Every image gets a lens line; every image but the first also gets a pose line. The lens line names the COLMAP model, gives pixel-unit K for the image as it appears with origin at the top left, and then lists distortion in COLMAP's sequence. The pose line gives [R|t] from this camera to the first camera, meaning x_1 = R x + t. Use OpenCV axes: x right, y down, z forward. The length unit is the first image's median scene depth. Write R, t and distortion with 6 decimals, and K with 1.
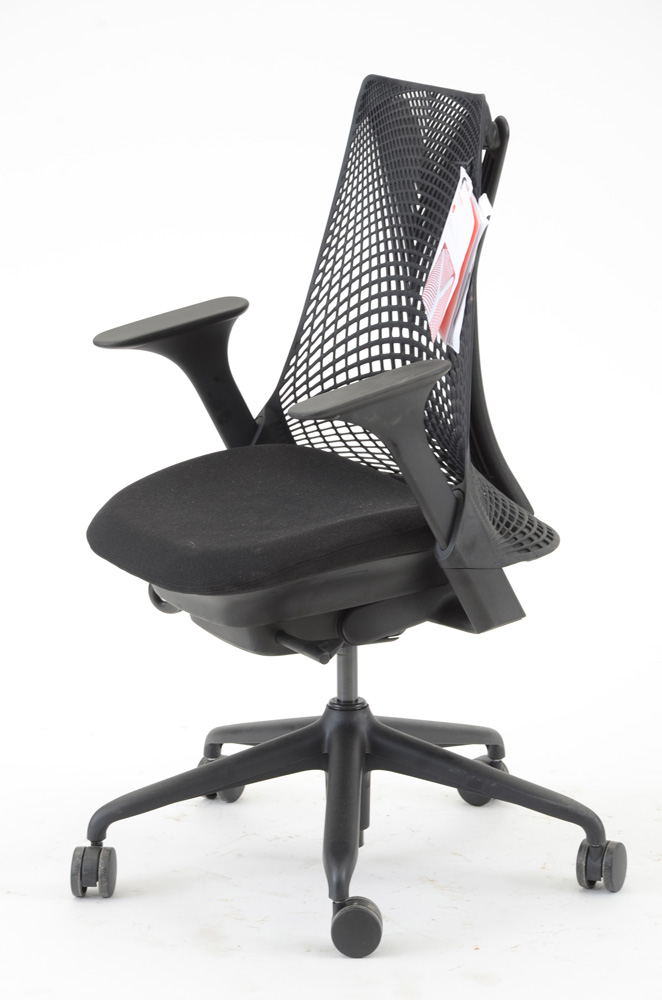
lens RADIAL K [[3700.3, 0, 337.8], [0, 3700.3, 496.9], [0, 0, 1]] dist [0.829197, 0.000000]
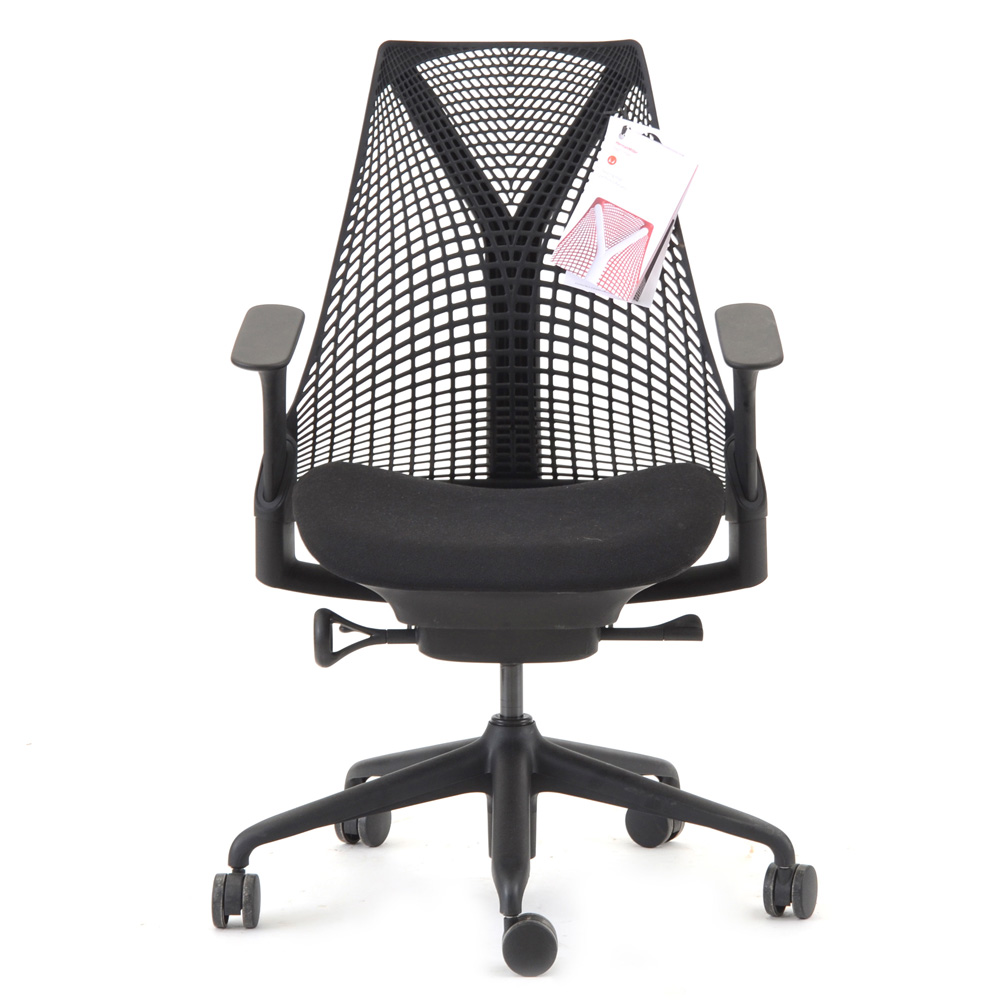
lens RADIAL K [[5253.4, 0, 563.8], [0, 5253.4, 511.4], [0, 0, 1]] dist [0.584168, 0.000000]
pose [[0.999053, -0.001173, 0.043495, -0.041129], [0.003284, 0.998818, -0.048490, 0.068044], [-0.043387, 0.048587, 0.997876, -0.291578]]
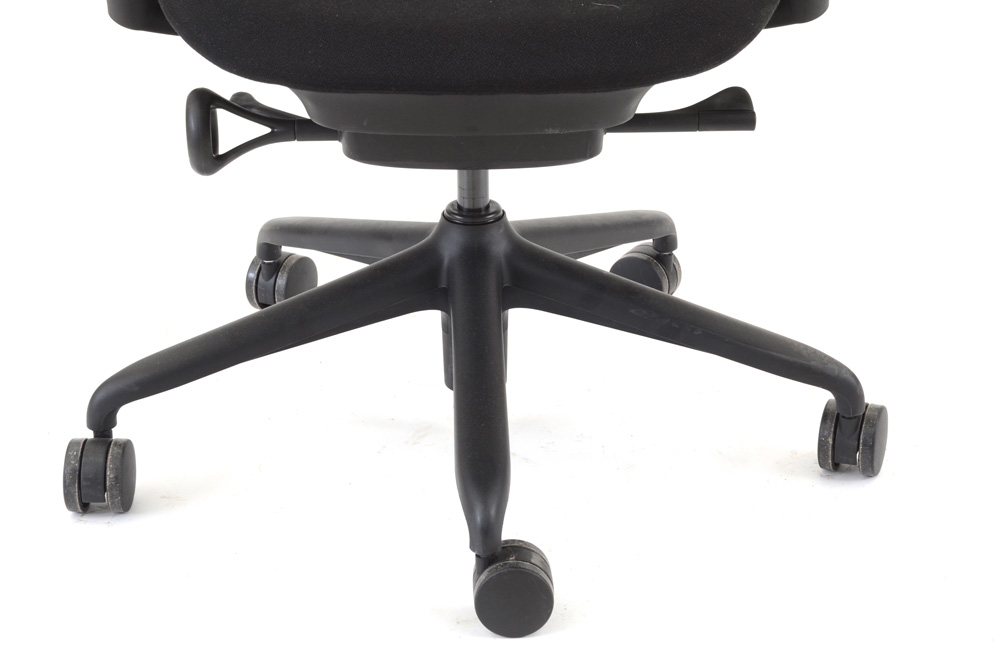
lens RADIAL K [[2507.8, 0, 494.9], [0, 2507.8, 336.2], [0, 0, 1]] dist [0.563558, 0.000000]
pose [[0.997564, -0.029437, 0.063235, -0.023152], [0.015543, 0.977600, 0.209896, -0.017572], [-0.067997, -0.208402, 0.975677, 0.559637]]
